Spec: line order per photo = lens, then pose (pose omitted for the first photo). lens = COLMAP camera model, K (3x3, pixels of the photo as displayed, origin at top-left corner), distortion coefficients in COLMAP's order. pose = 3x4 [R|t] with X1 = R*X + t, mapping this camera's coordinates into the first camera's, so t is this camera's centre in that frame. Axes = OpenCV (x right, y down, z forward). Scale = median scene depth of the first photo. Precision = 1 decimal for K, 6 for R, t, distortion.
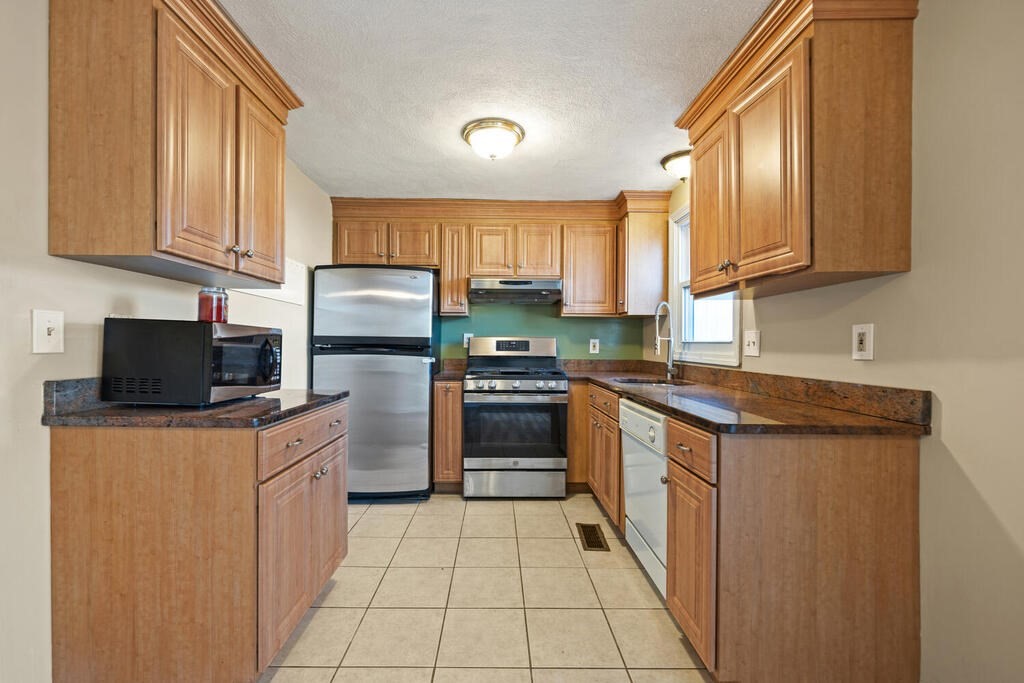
lens RADIAL K [[415.6, 0, 493.3], [0, 415.6, 351.5], [0, 0, 1]] dist [-0.003825, -0.000134]
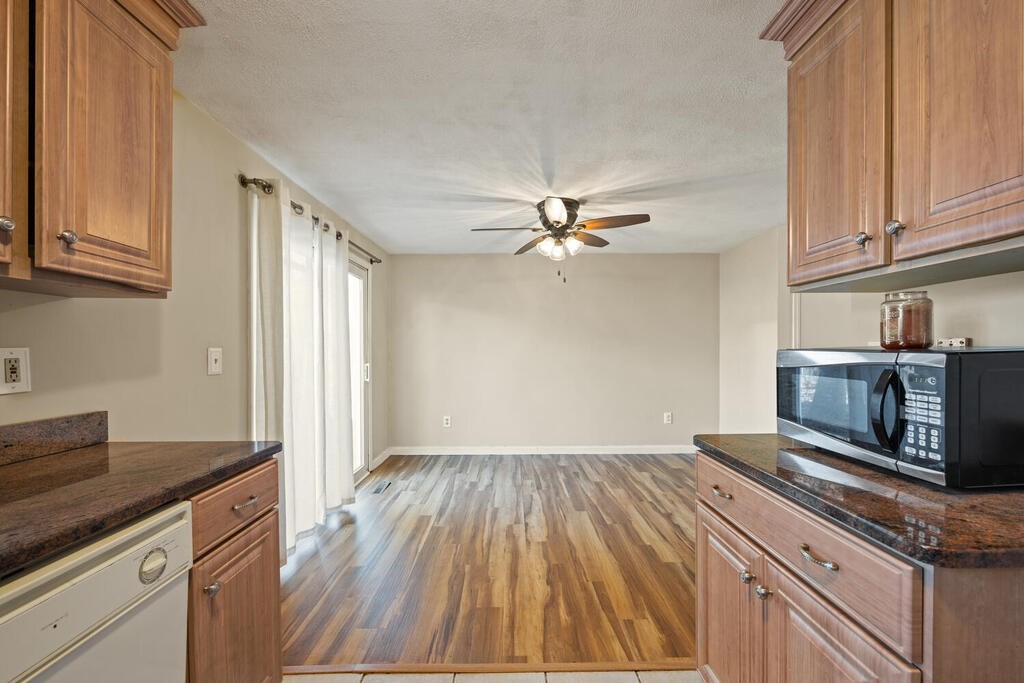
lens RADIAL K [[415.6, 0, 509.6], [0, 415.6, 347.1], [0, 0, 1]] dist [-0.003825, -0.000134]
pose [[-0.999967, -0.008097, -0.000878, -0.019974], [-0.008111, 0.999827, 0.016737, -0.044642], [0.000742, 0.016743, -0.999860, 0.908551]]
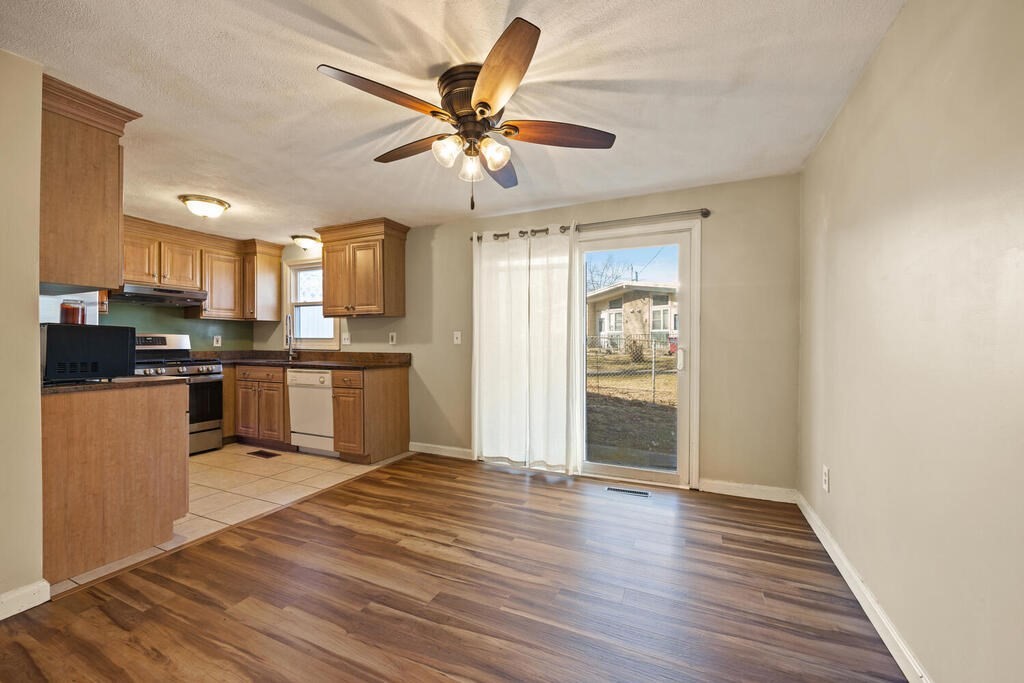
lens RADIAL K [[399.4, 0, 508.1], [0, 399.4, 341.1], [0, 0, 1]] dist [-0.003249, 0.000046]
pose [[0.408979, -0.005878, 0.912525, -0.701746], [0.017090, 0.999853, -0.001219, 0.006286], [-0.912384, 0.016093, 0.409020, -0.481065]]
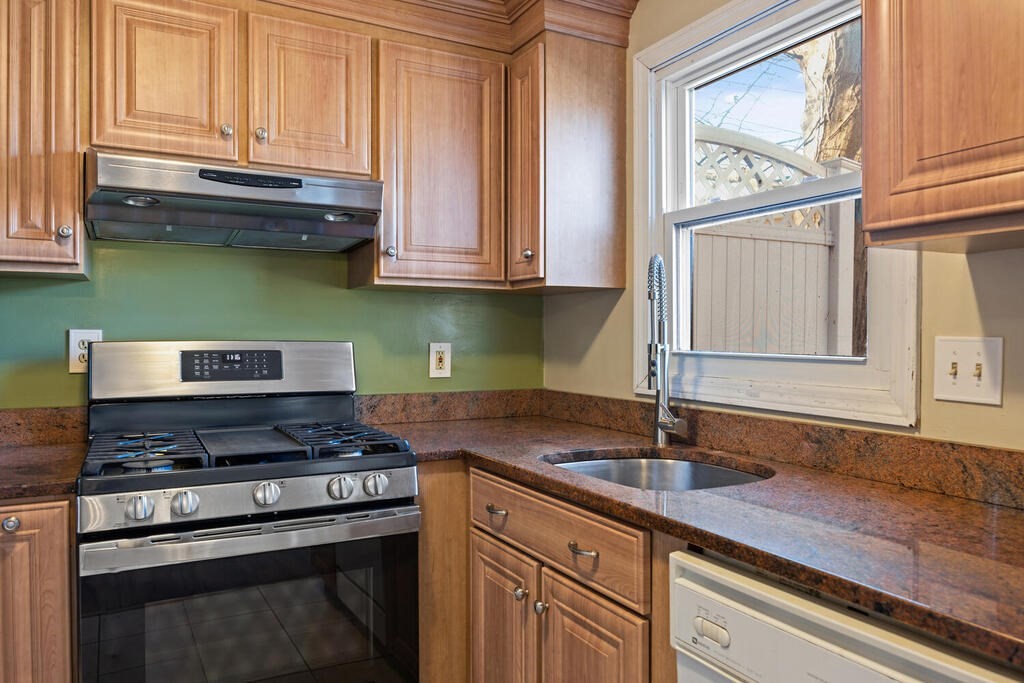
lens RADIAL K [[724.0, 0, 511.1], [0, 724.0, 341.0], [0, 0, 1]] dist [-0.030020, 0.006177]
pose [[0.879853, -0.009784, 0.475145, -0.042847], [0.013527, 0.999899, -0.004459, -0.035129], [-0.475053, 0.010351, 0.879896, 0.444653]]
